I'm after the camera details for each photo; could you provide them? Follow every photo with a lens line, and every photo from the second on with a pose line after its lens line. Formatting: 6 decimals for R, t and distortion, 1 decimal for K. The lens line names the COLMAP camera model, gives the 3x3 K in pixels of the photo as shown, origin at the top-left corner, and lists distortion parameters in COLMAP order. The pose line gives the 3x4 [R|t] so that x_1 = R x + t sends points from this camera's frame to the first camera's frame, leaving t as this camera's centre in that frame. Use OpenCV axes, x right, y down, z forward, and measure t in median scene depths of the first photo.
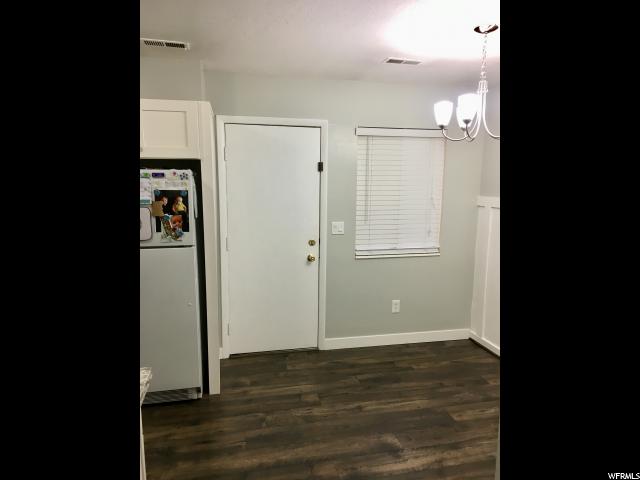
lens RADIAL K [[411.6, 0, 320.0], [0, 411.6, 240.0], [0, 0, 1]] dist [0.045545, -0.001615]
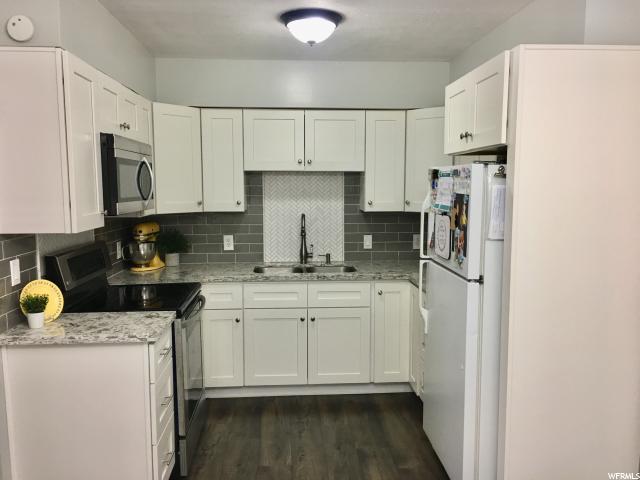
lens RADIAL K [[544.2, 0, 320.0], [0, 544.2, 240.0], [0, 0, 1]] dist [0.047124, -0.002335]
pose [[-0.136460, 0.101474, -0.985435, 0.571470], [-0.147229, 0.981616, 0.121468, -0.119313], [0.979644, 0.161660, -0.119012, 0.879466]]
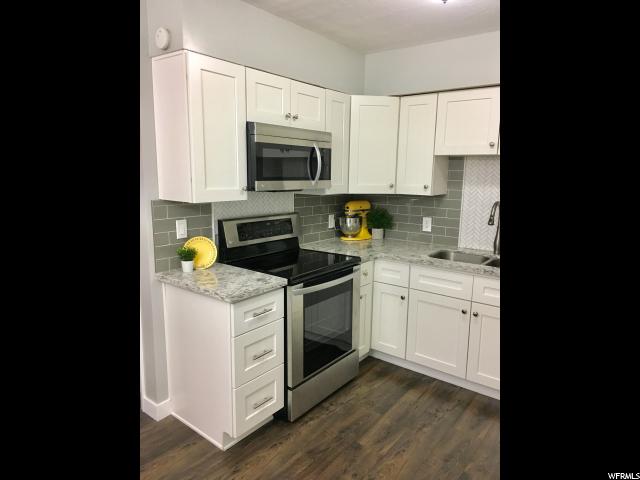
lens RADIAL K [[411.6, 0, 320.0], [0, 411.6, 240.0], [0, 0, 1]] dist [0.045545, -0.001615]
pose [[-0.758270, 0.096864, -0.644704, 0.116401], [-0.114535, 0.953727, 0.278004, -0.152978], [0.641800, 0.284644, -0.712089, 1.153669]]
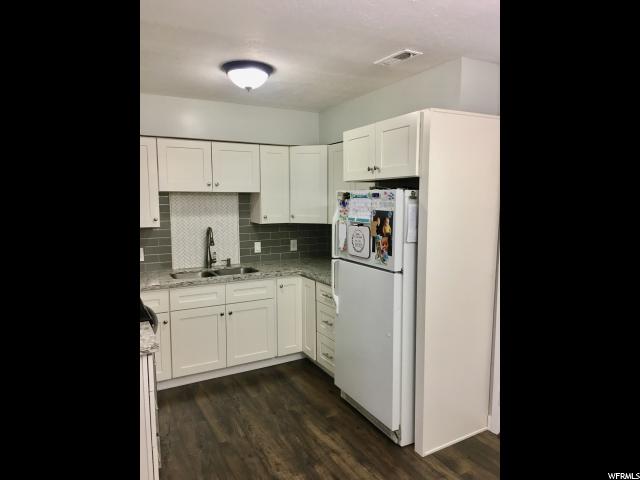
lens RADIAL K [[411.6, 0, 320.0], [0, 411.6, 240.0], [0, 0, 1]] dist [0.045545, -0.001615]
pose [[0.283586, 0.094564, -0.954273, 0.512324], [-0.136811, 0.988936, 0.057342, -0.086805], [0.949137, 0.114293, 0.293386, 0.581596]]
